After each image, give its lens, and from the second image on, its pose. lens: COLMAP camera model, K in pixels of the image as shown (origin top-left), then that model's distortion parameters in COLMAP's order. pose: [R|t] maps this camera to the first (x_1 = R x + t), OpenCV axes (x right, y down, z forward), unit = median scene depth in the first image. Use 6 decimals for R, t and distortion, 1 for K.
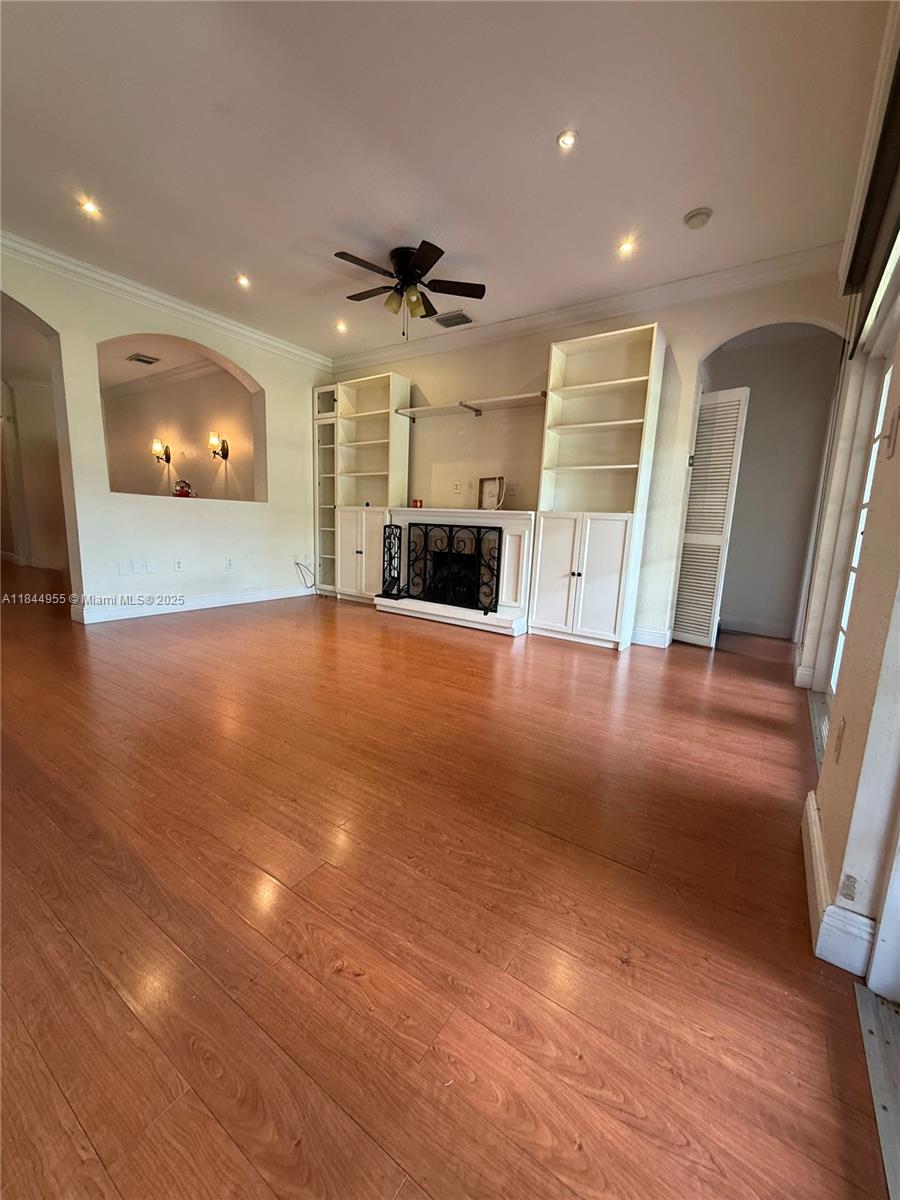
lens RADIAL K [[479.7, 0, 452.1], [0, 479.7, 601.6], [0, 0, 1]] dist [0.003875, 0.000185]
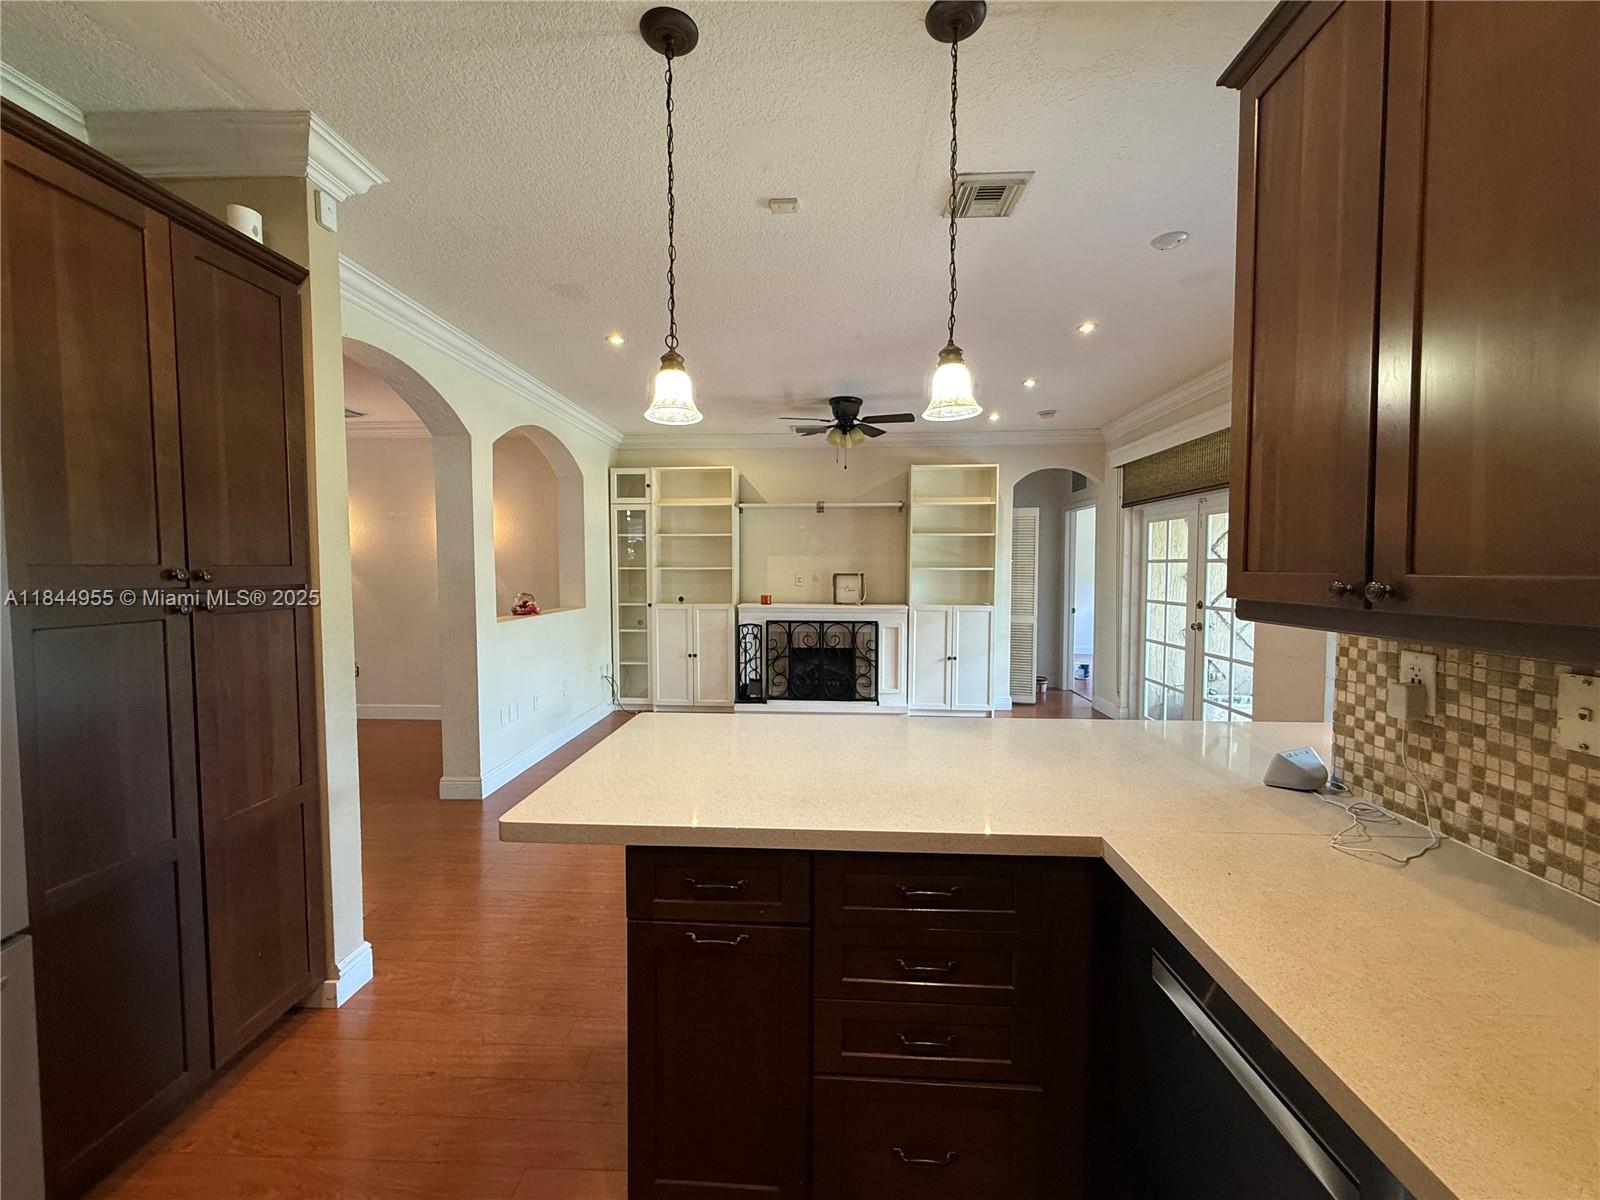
lens RADIAL K [[639.6, 0, 796.2], [0, 639.6, 604.9], [0, 0, 1]] dist [0.003875, 0.000185]
pose [[0.855104, -0.070389, 0.513657, -0.738771], [0.120630, 0.990562, -0.065076, -0.112742], [-0.504228, 0.117609, 0.855524, -0.130126]]
